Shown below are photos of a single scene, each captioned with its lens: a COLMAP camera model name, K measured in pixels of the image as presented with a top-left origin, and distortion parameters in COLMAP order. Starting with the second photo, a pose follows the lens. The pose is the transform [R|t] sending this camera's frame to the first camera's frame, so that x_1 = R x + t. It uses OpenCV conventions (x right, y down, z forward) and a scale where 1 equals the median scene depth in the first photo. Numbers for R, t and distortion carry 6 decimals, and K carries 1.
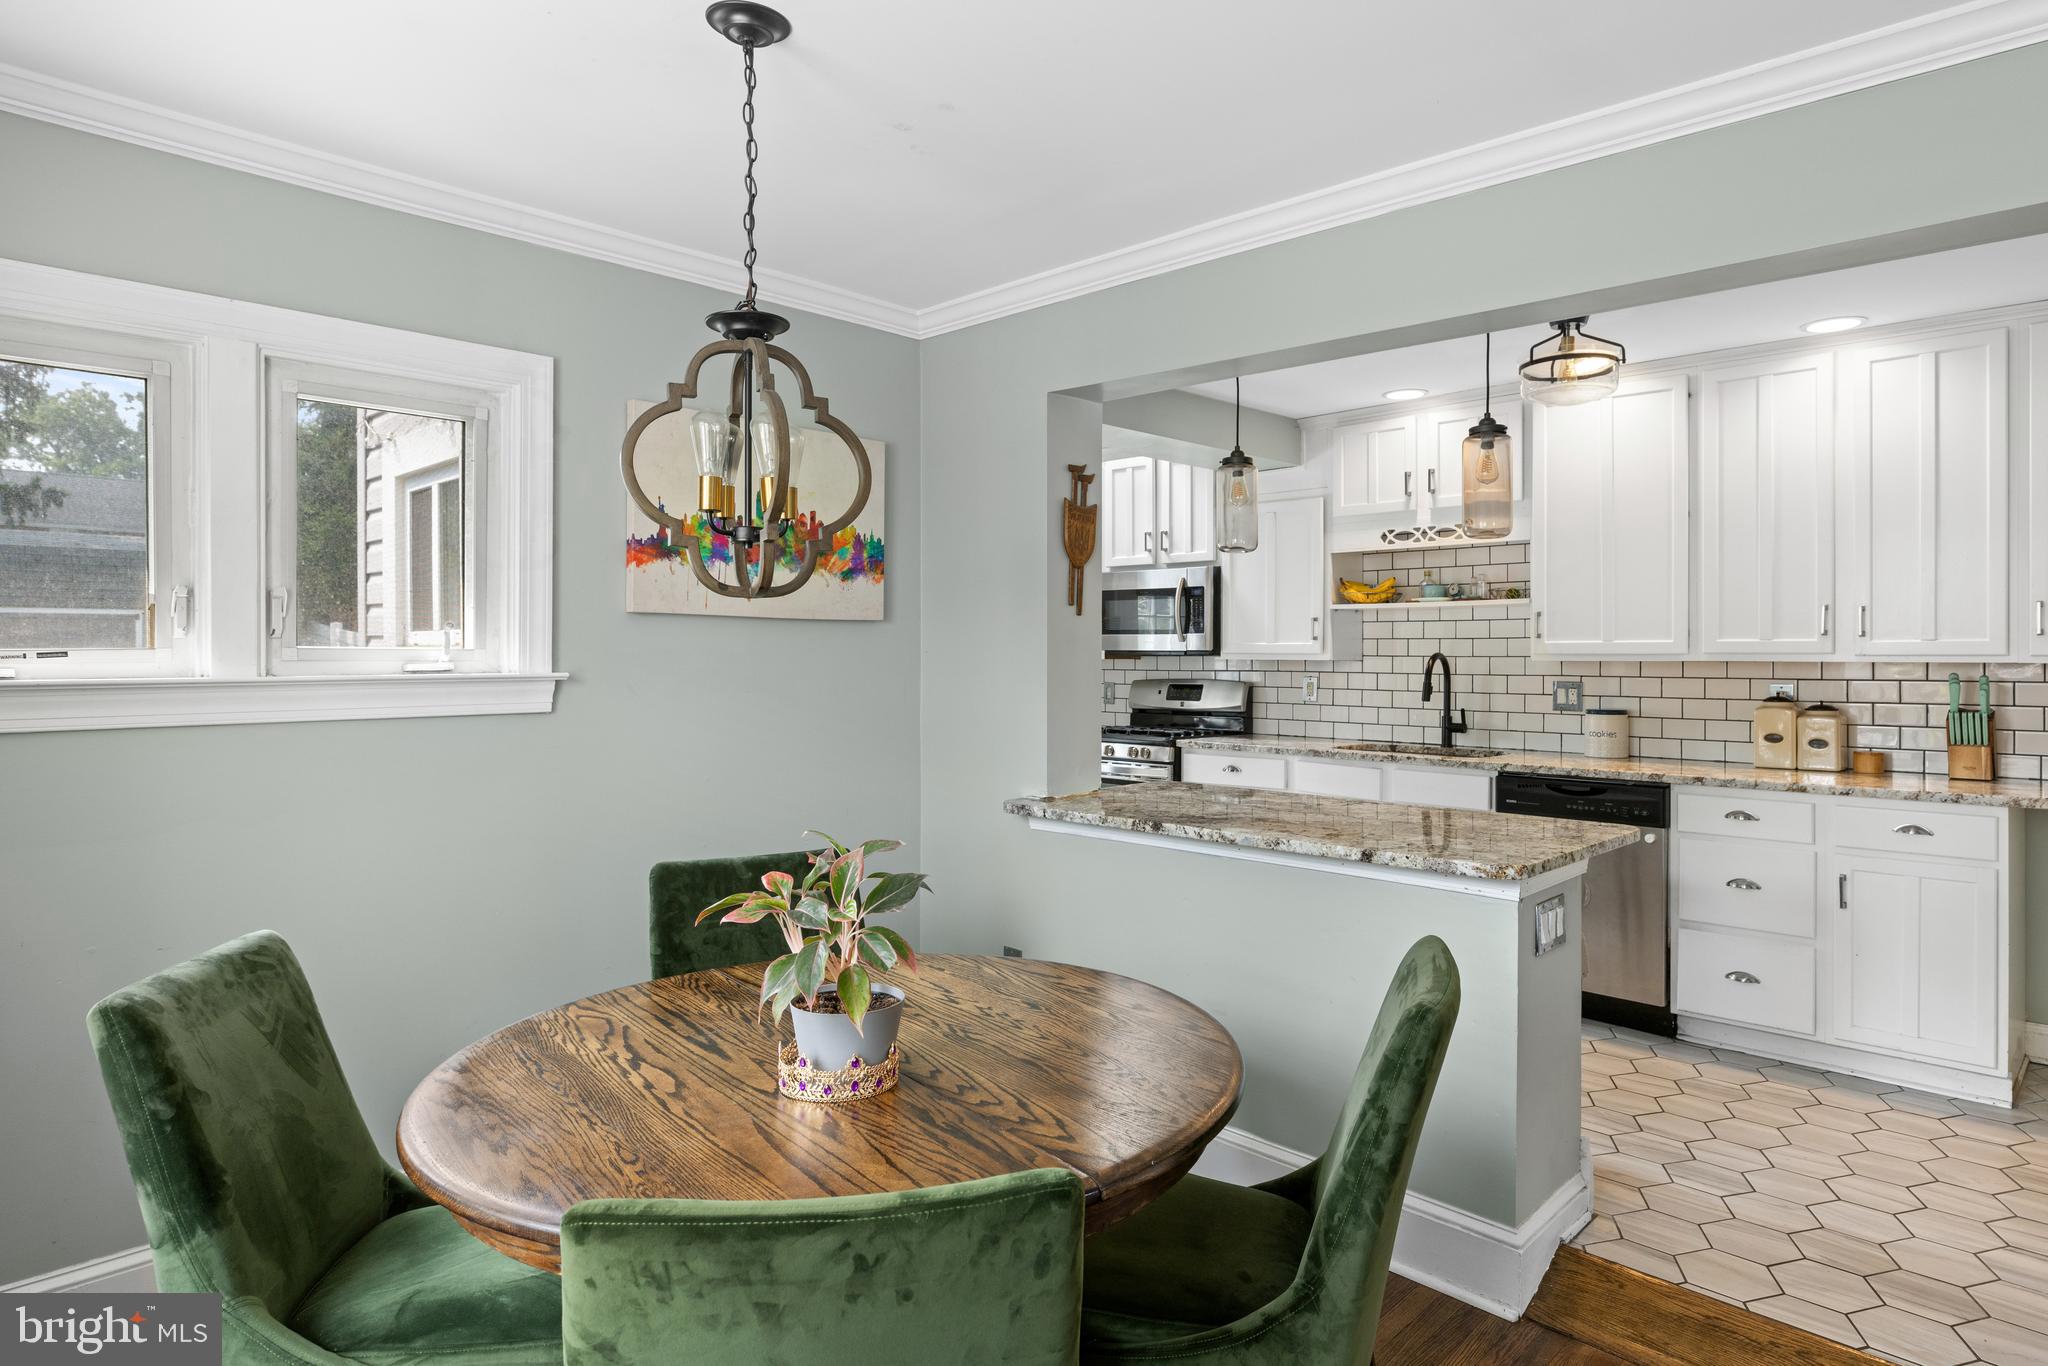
lens RADIAL K [[1146.3, 0, 1093.0], [0, 1146.3, 657.3], [0, 0, 1]] dist [-0.000108, 0.000206]
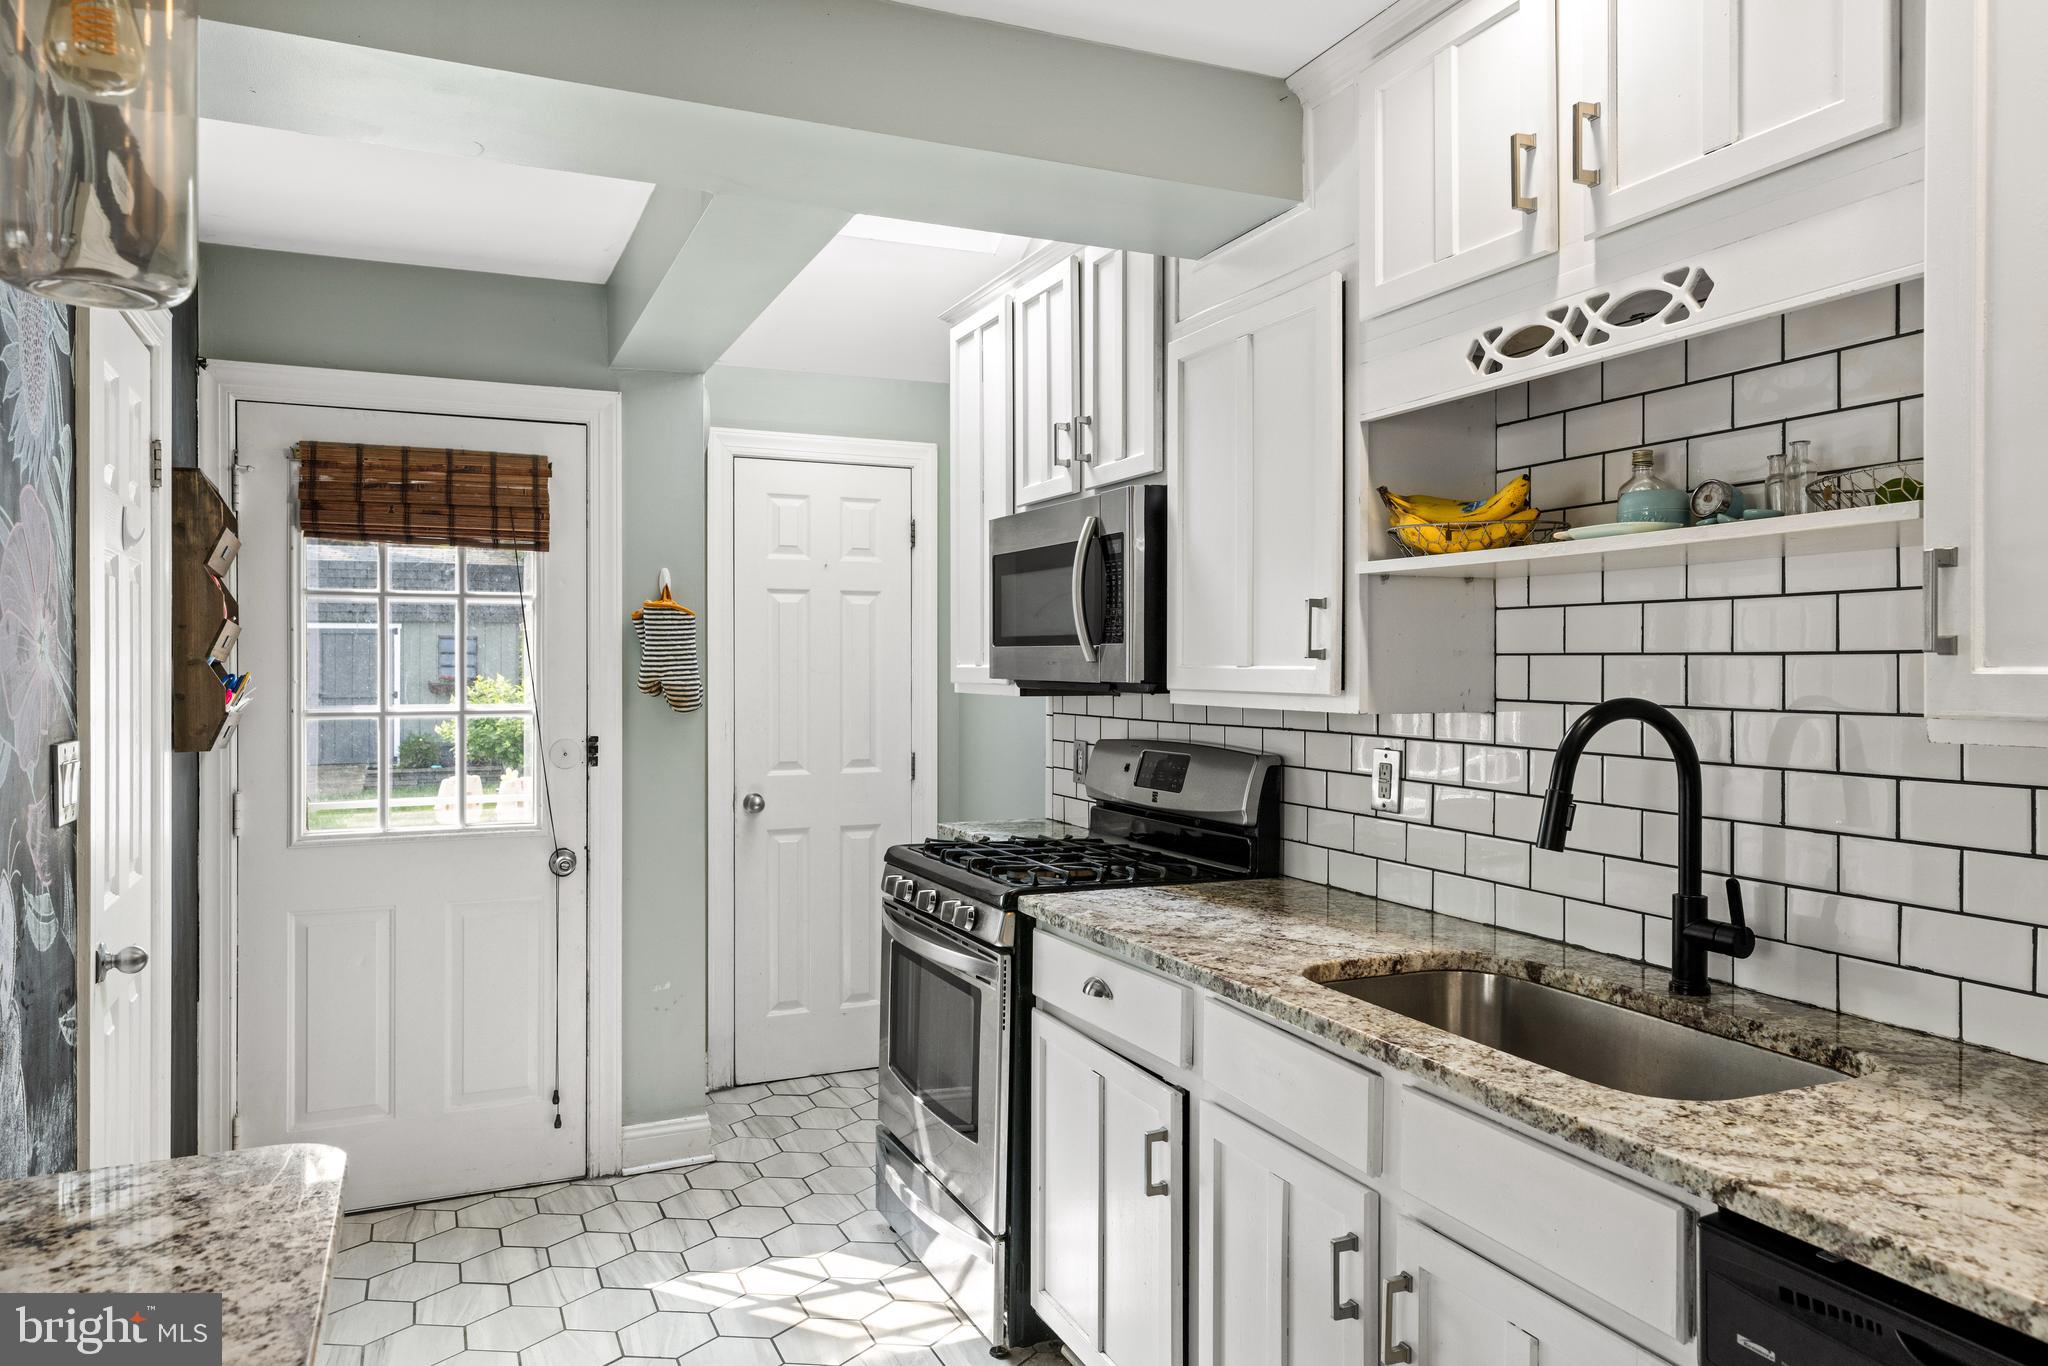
lens RADIAL K [[1341.7, 0, 1025.3], [0, 1341.7, 670.4], [0, 0, 1]] dist [0.006865, 0.002961]
pose [[0.921686, 0.000336, -0.387937, 0.292418], [-0.000055, 1.000000, 0.000734, -0.012535], [0.387937, -0.000655, 0.921686, 0.599276]]
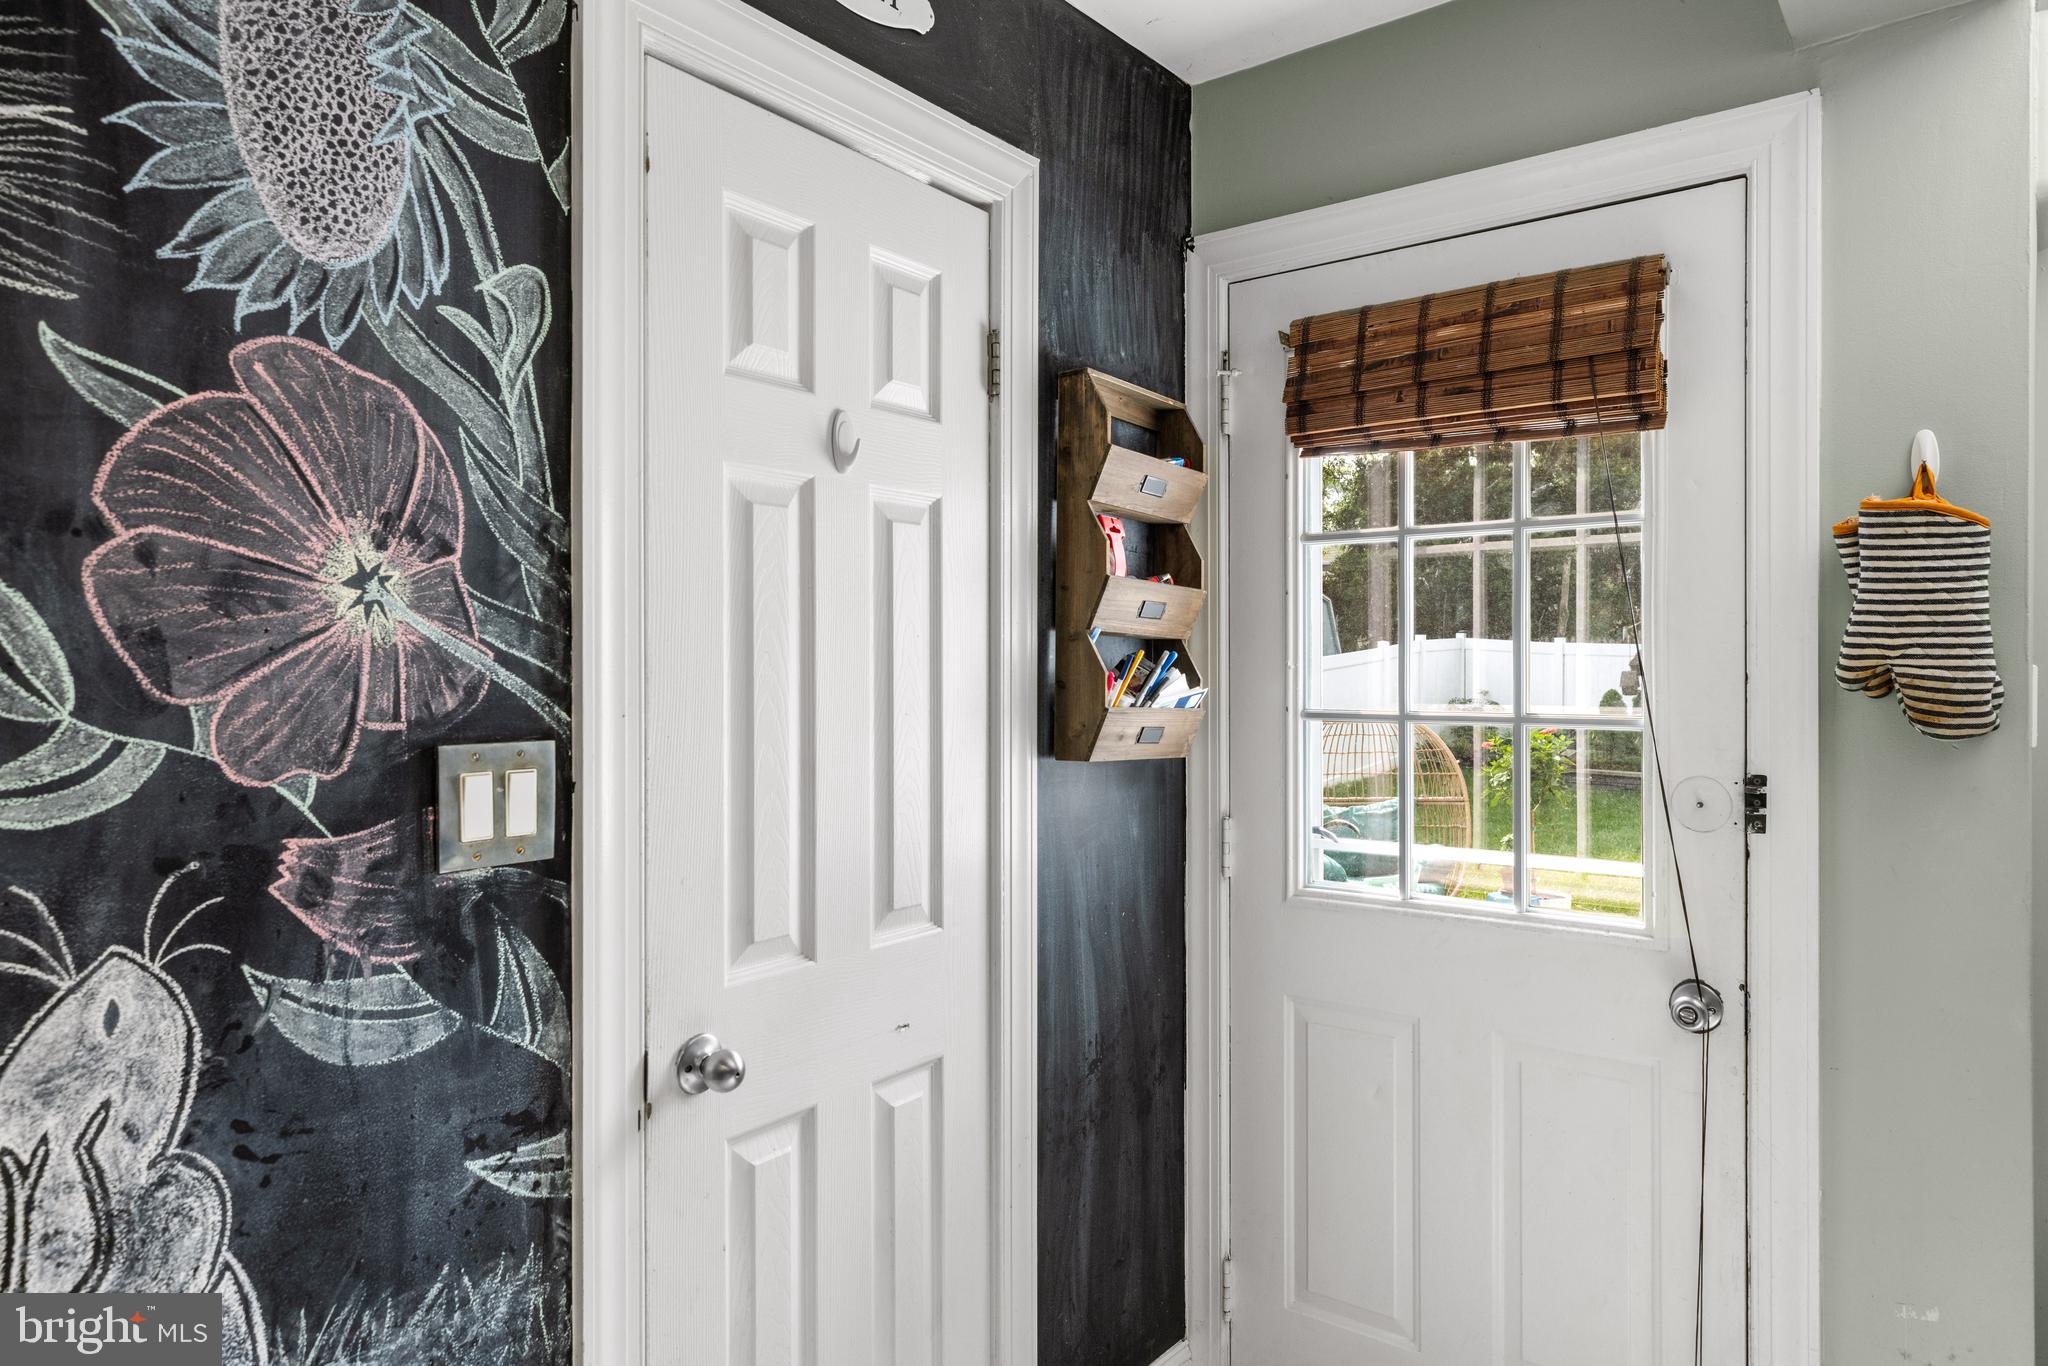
lens RADIAL K [[1279.9, 0, 1020.6], [0, 1279.9, 666.8], [0, 0, 1]] dist [0.003506, 0.001664]
pose [[0.092128, -0.001267, -0.995746, 0.130840], [-0.001948, 0.999997, -0.001452, -0.005558], [0.995745, 0.002073, 0.092125, 0.944738]]
